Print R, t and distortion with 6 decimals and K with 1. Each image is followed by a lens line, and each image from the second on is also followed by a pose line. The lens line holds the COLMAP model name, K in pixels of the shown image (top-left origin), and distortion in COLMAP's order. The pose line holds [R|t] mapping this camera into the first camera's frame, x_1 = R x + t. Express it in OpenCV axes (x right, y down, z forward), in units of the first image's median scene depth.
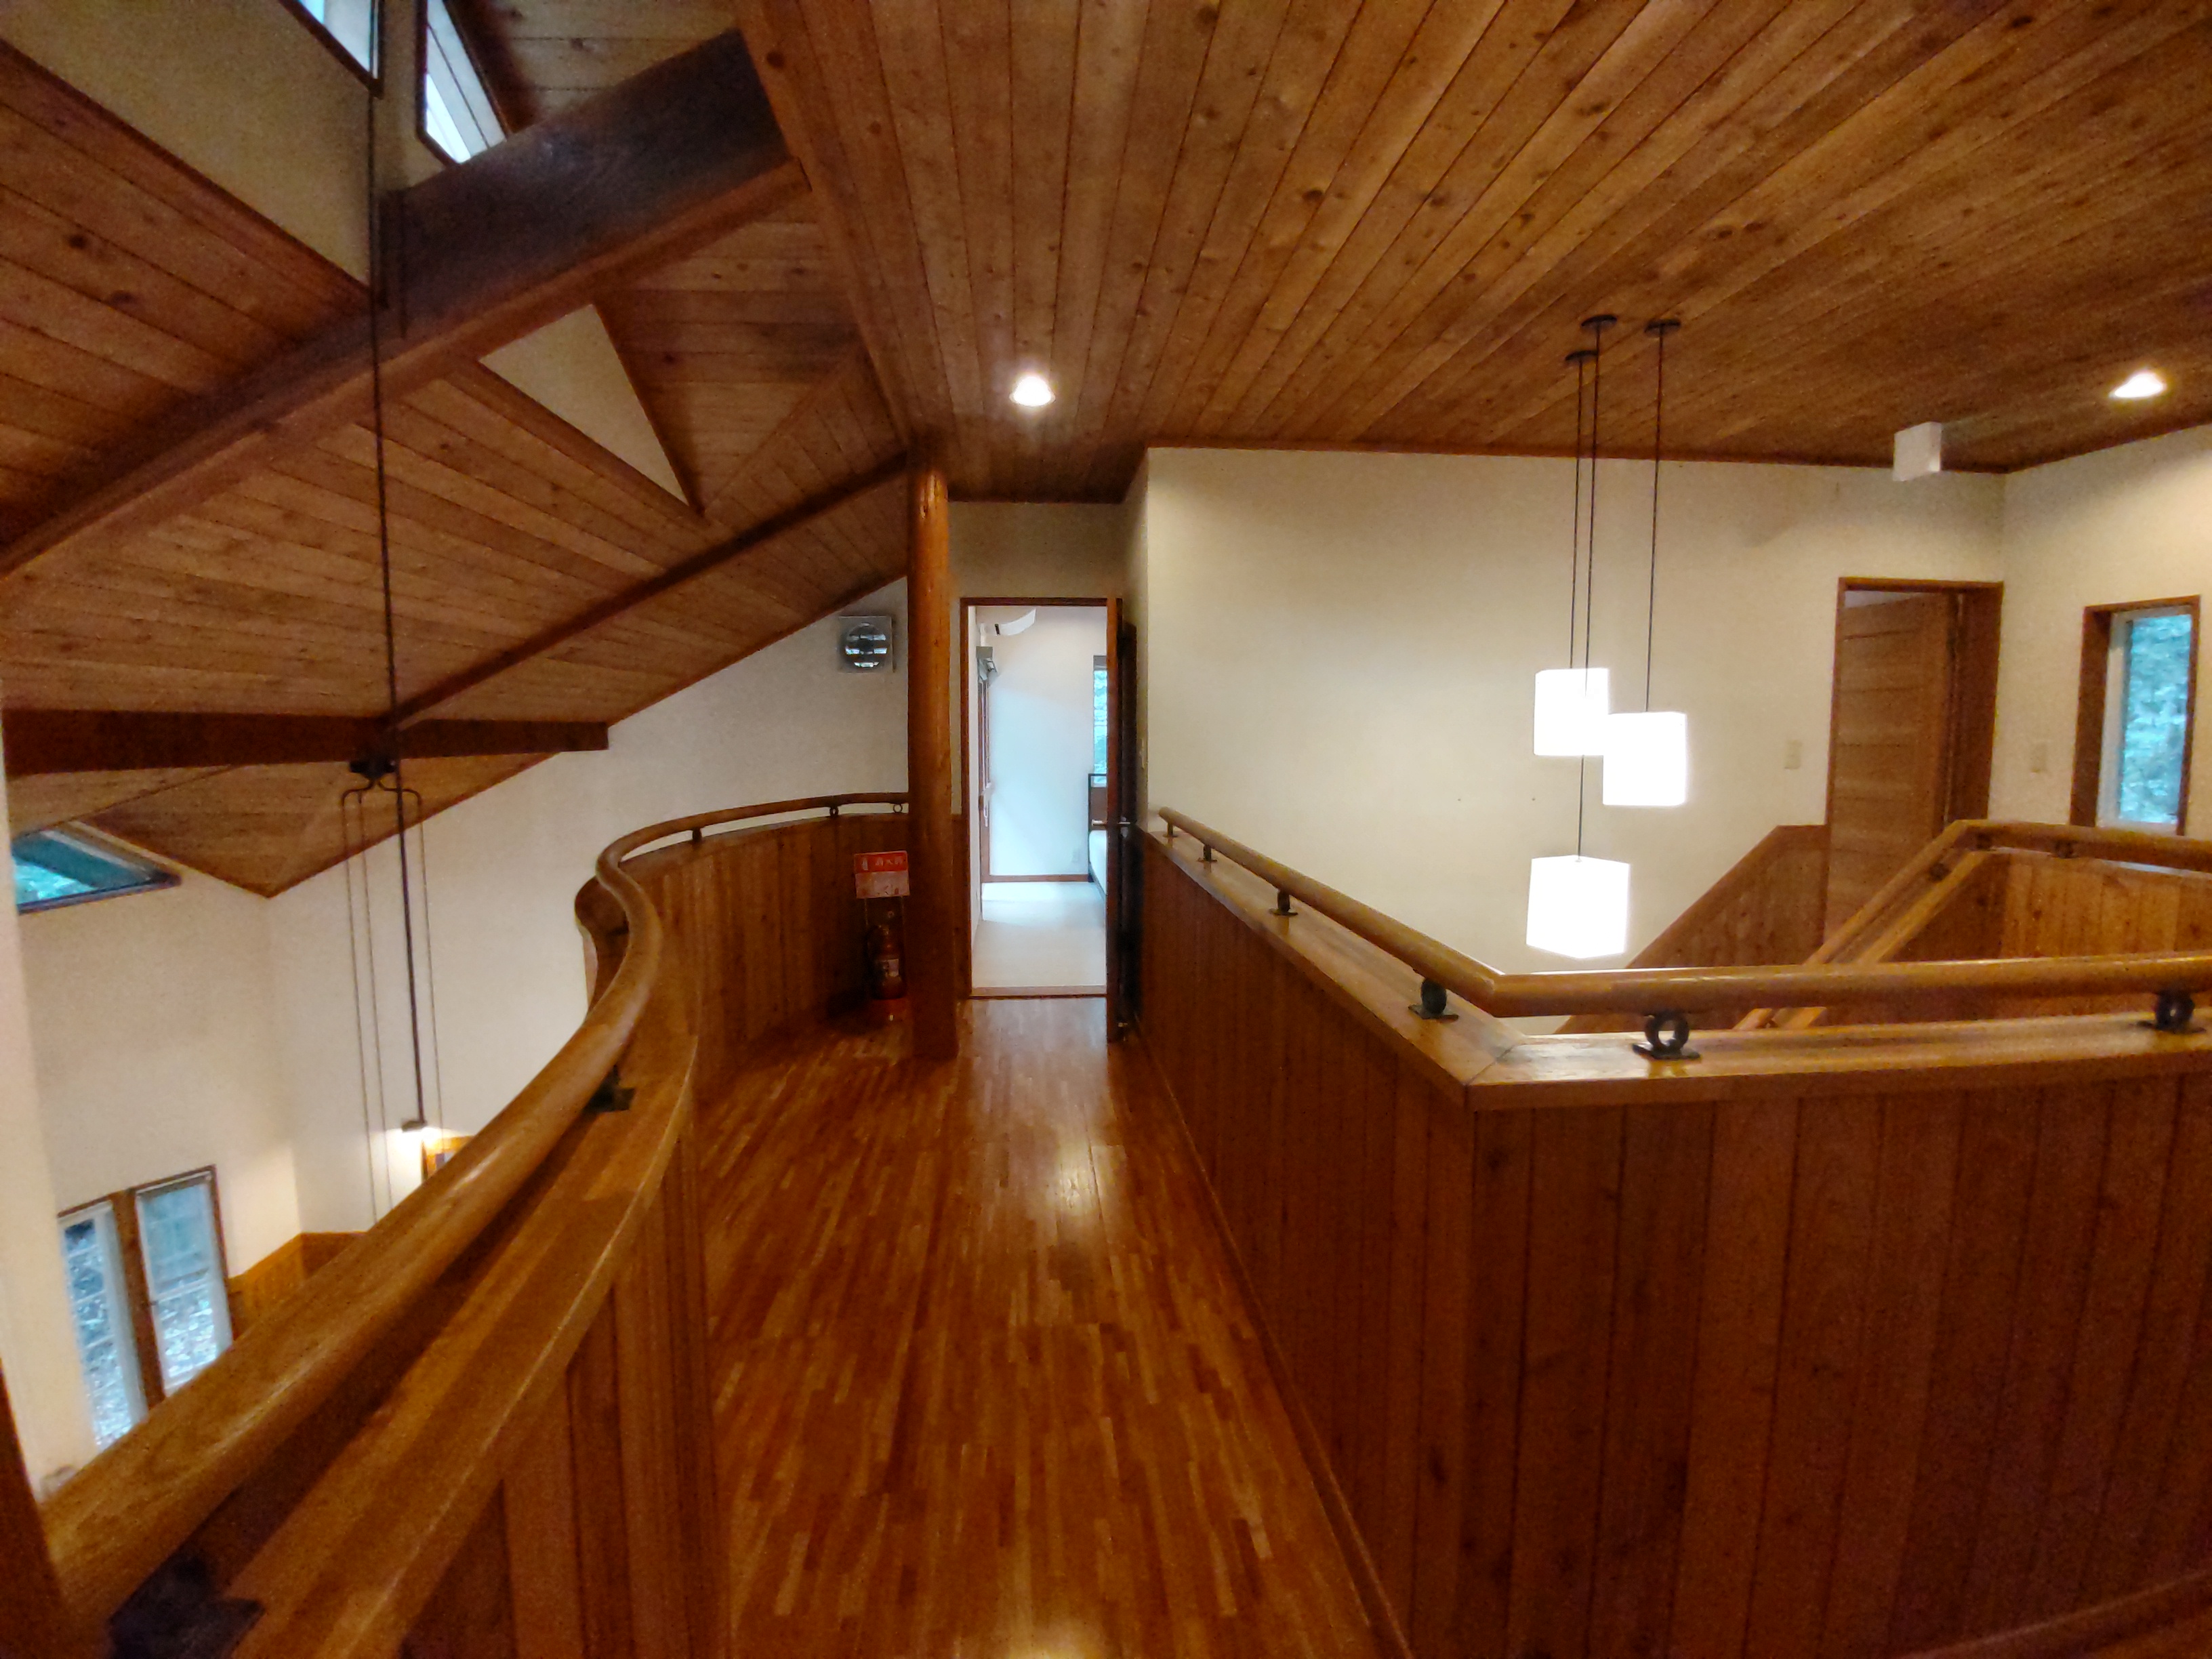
lens RADIAL K [[956.7, 0, 1100.9], [0, 956.7, 819.5], [0, 0, 1]] dist [-0.008518, -0.014153]
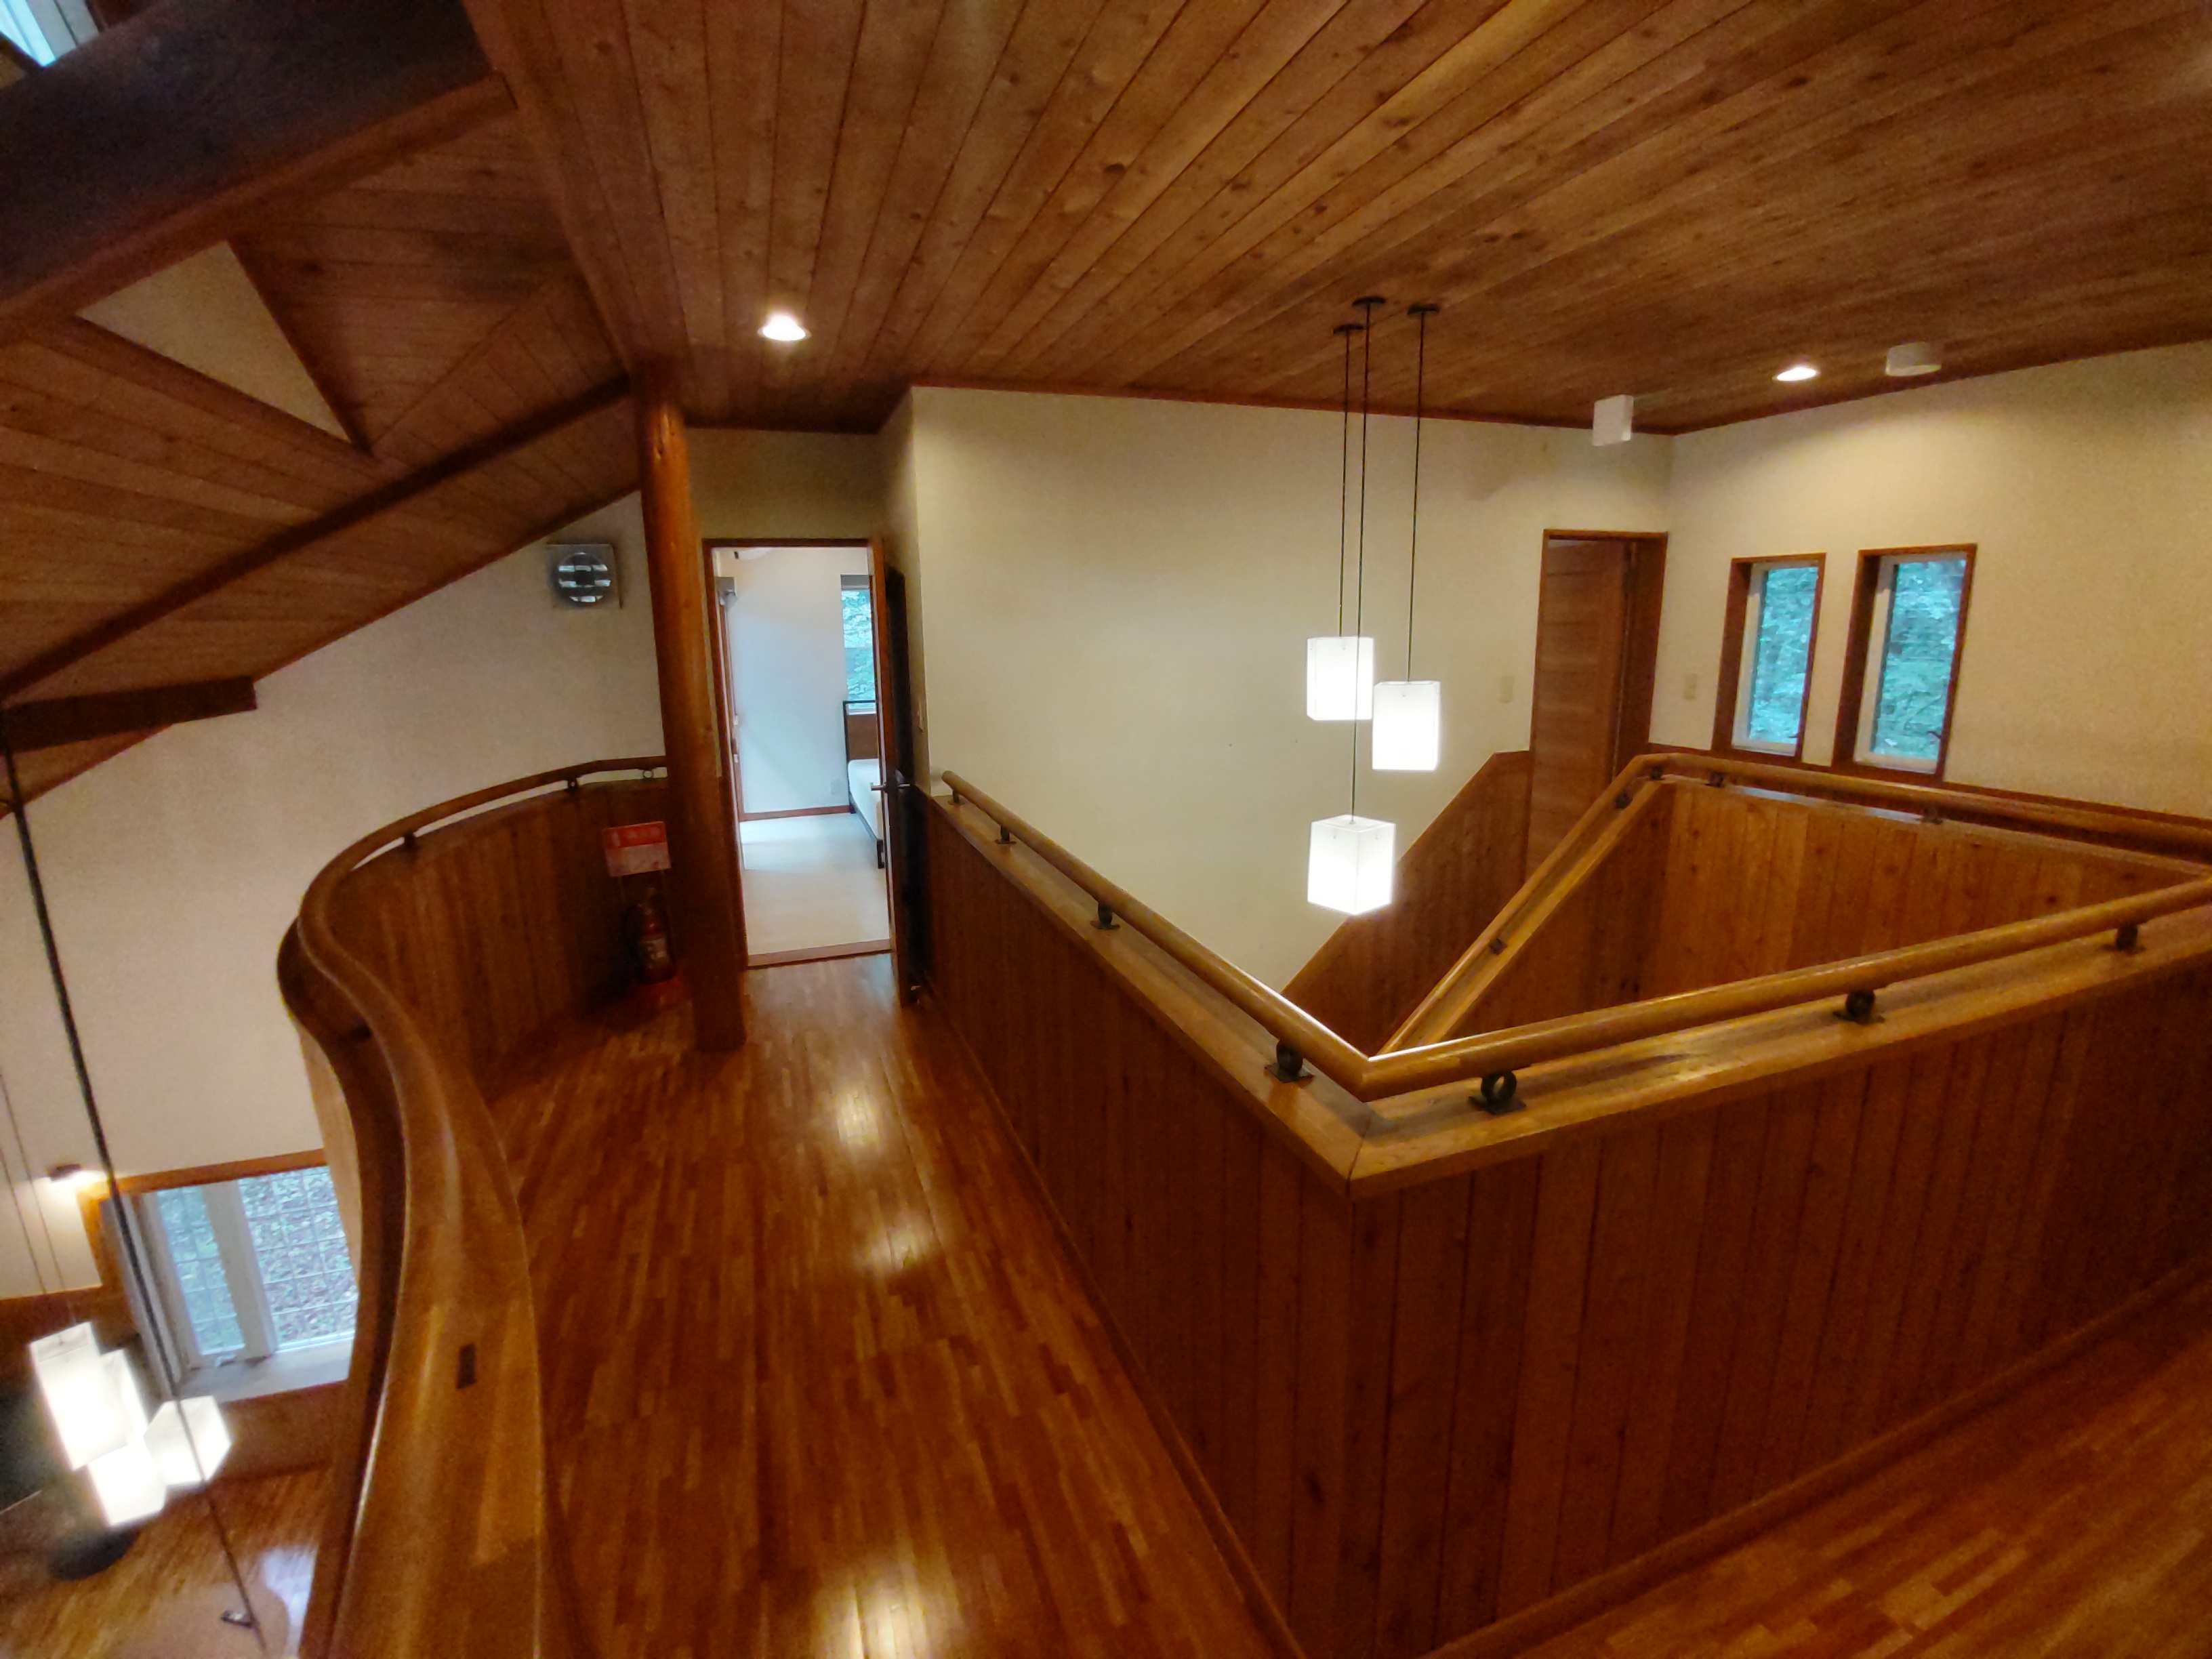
lens RADIAL K [[952.9, 0, 1096.4], [0, 952.9, 817.8], [0, 0, 1]] dist [-0.026123, -0.000733]
pose [[0.965460, -0.066913, 0.251813, -0.053481], [0.038465, 0.992475, 0.116248, -0.106537], [-0.257697, -0.102546, 0.960769, 0.043346]]
